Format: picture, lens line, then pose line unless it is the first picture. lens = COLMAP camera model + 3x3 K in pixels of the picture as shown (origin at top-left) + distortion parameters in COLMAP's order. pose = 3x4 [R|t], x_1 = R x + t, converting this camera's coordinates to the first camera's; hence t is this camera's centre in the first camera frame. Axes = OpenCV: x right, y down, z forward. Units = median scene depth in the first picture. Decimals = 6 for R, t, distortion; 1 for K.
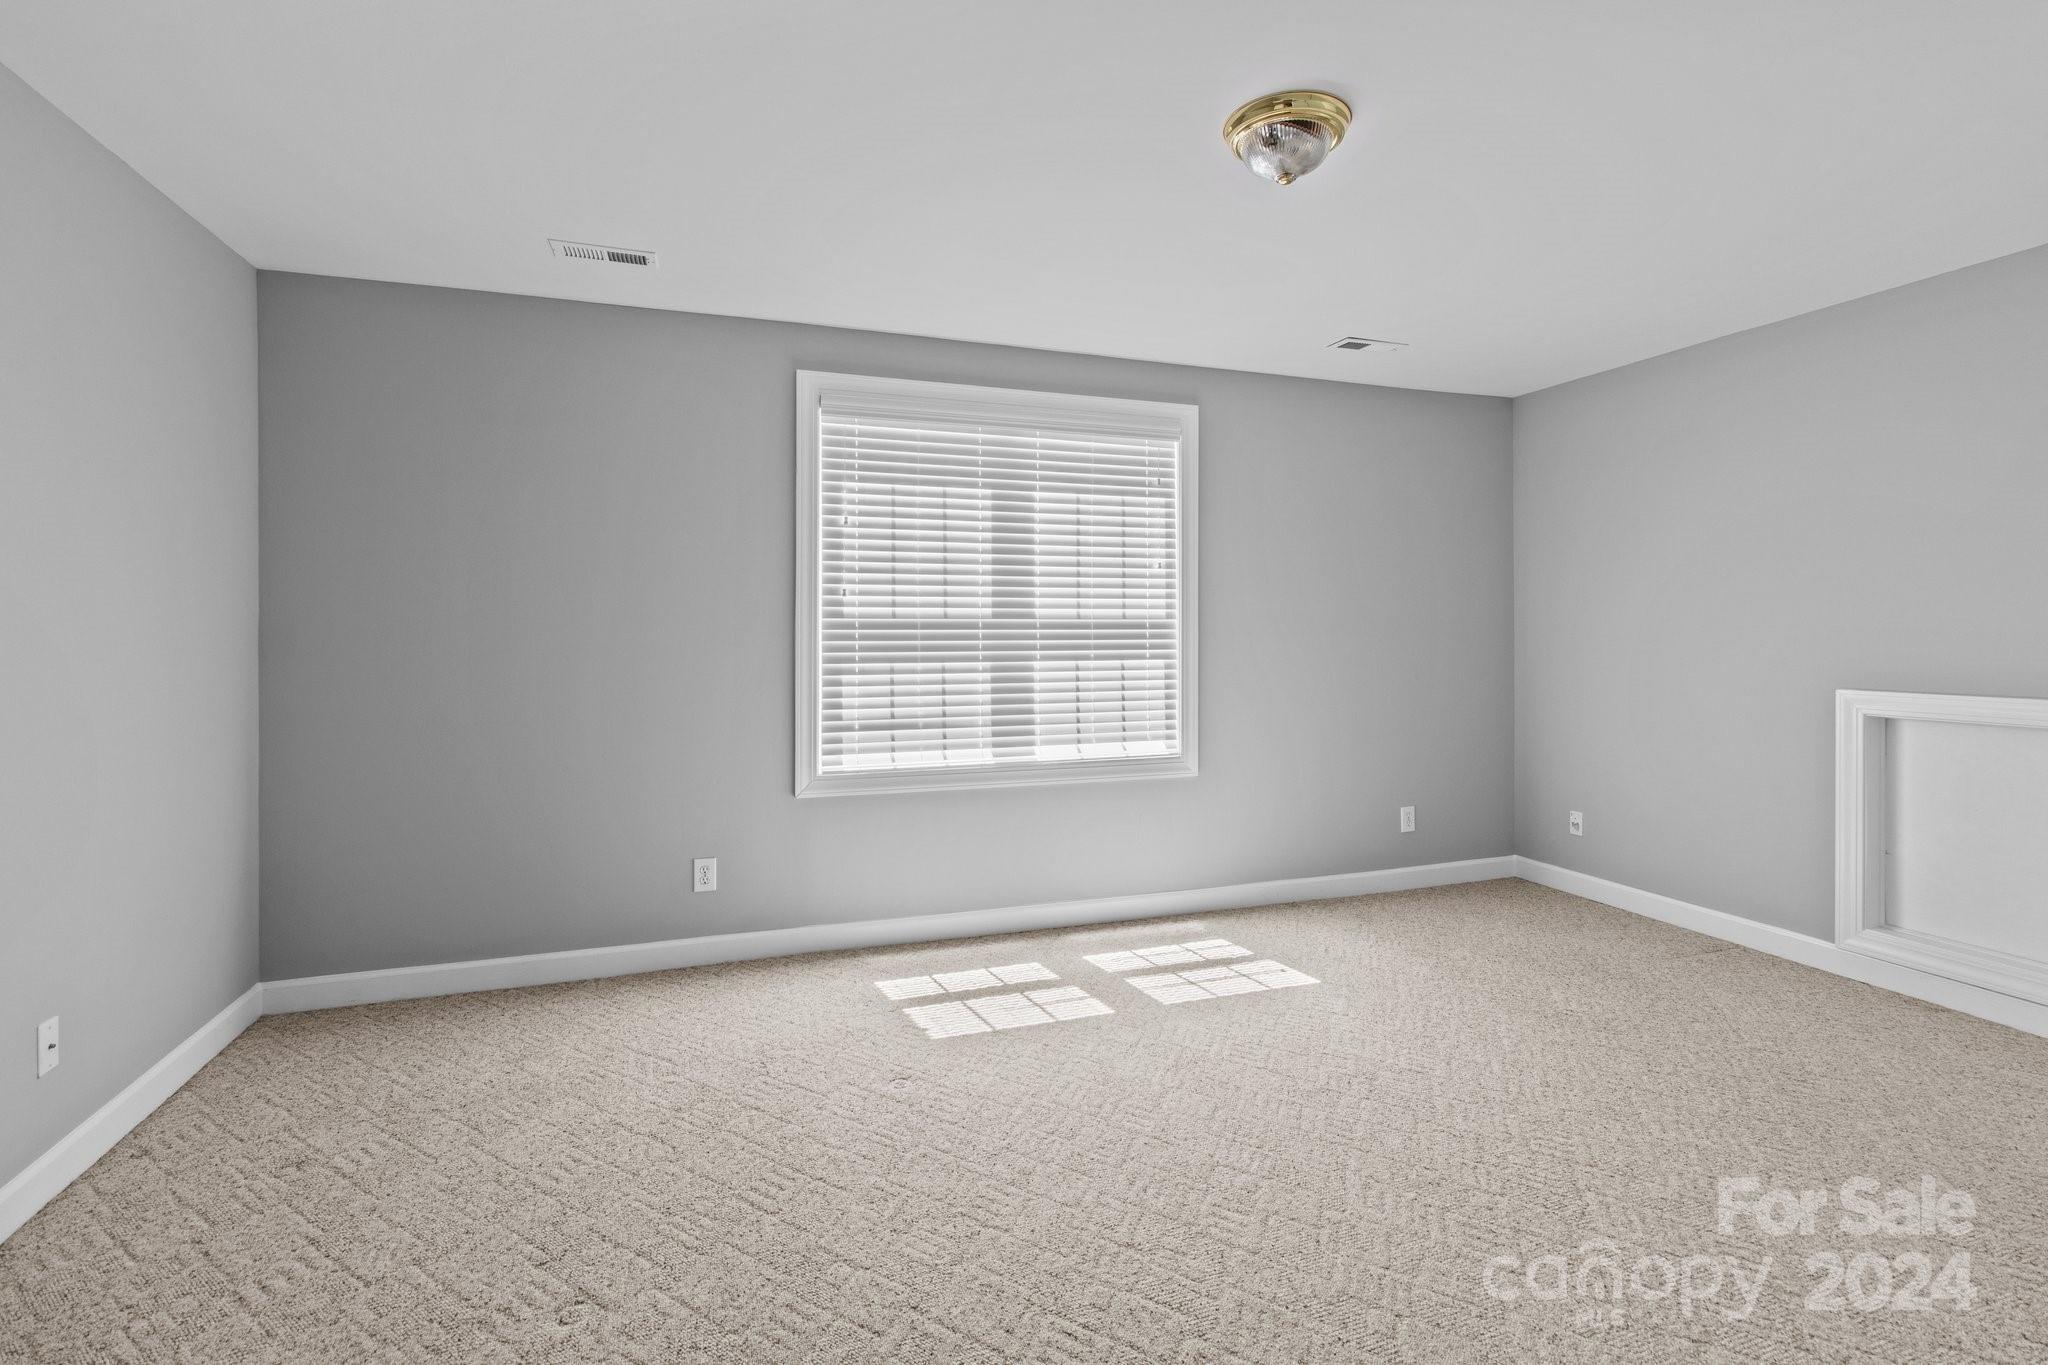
lens RADIAL K [[954.1, 0, 1047.6], [0, 954.1, 629.3], [0, 0, 1]] dist [0.002581, -0.000480]
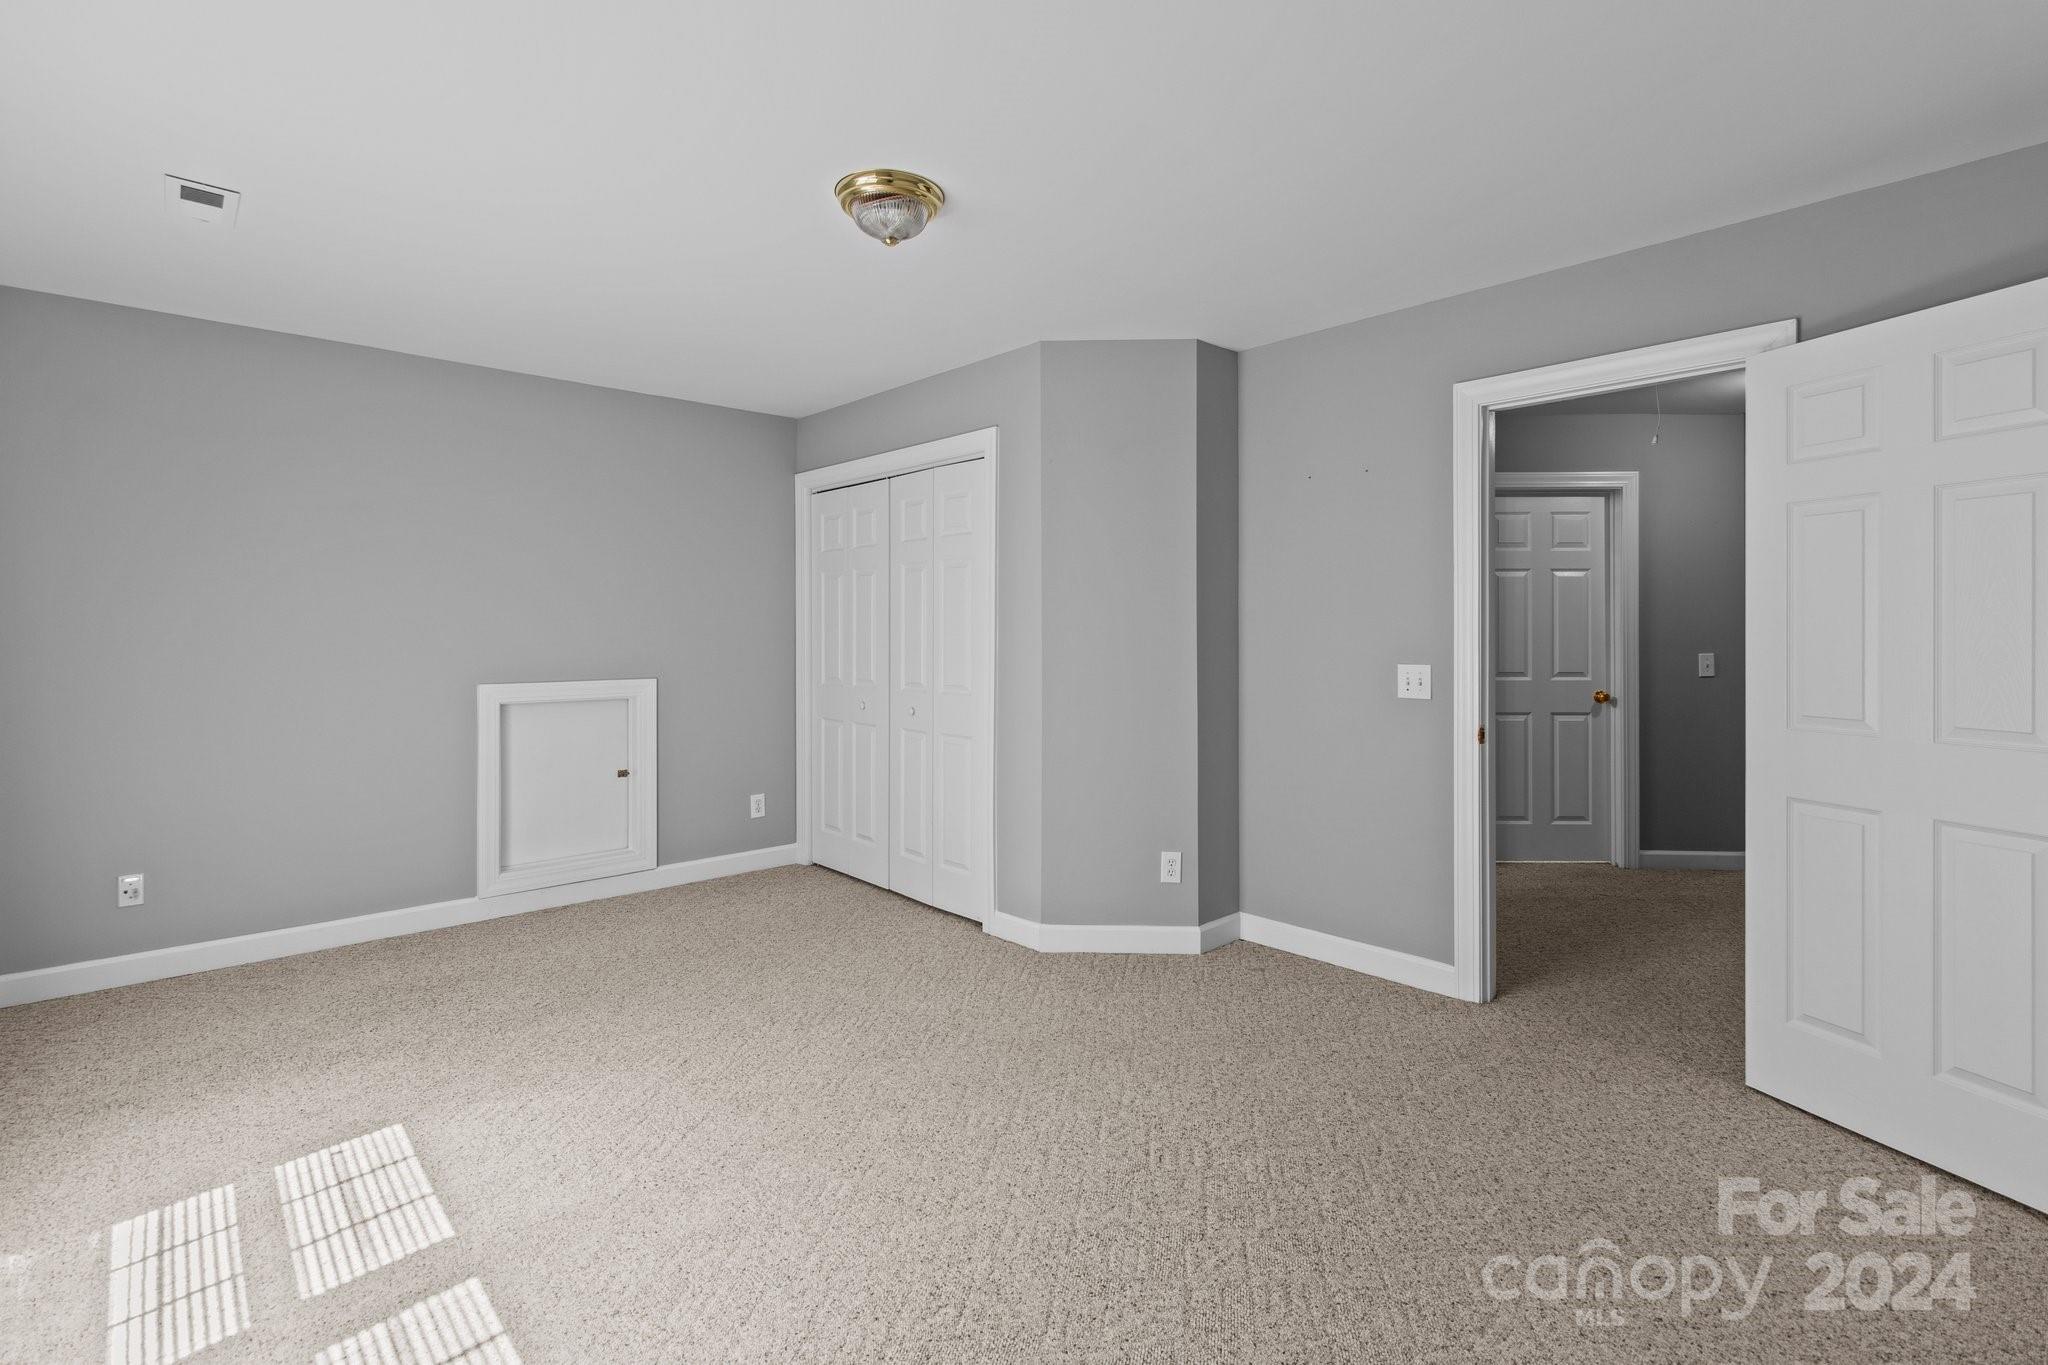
lens RADIAL K [[954.1, 0, 1034.9], [0, 954.1, 637.1], [0, 0, 1]] dist [0.002581, -0.000480]
pose [[-0.399538, -0.000889, 0.916716, -0.571342], [-0.000690, 1.000000, 0.000669, 0.000899], [-0.916716, -0.000365, -0.399539, 0.851593]]
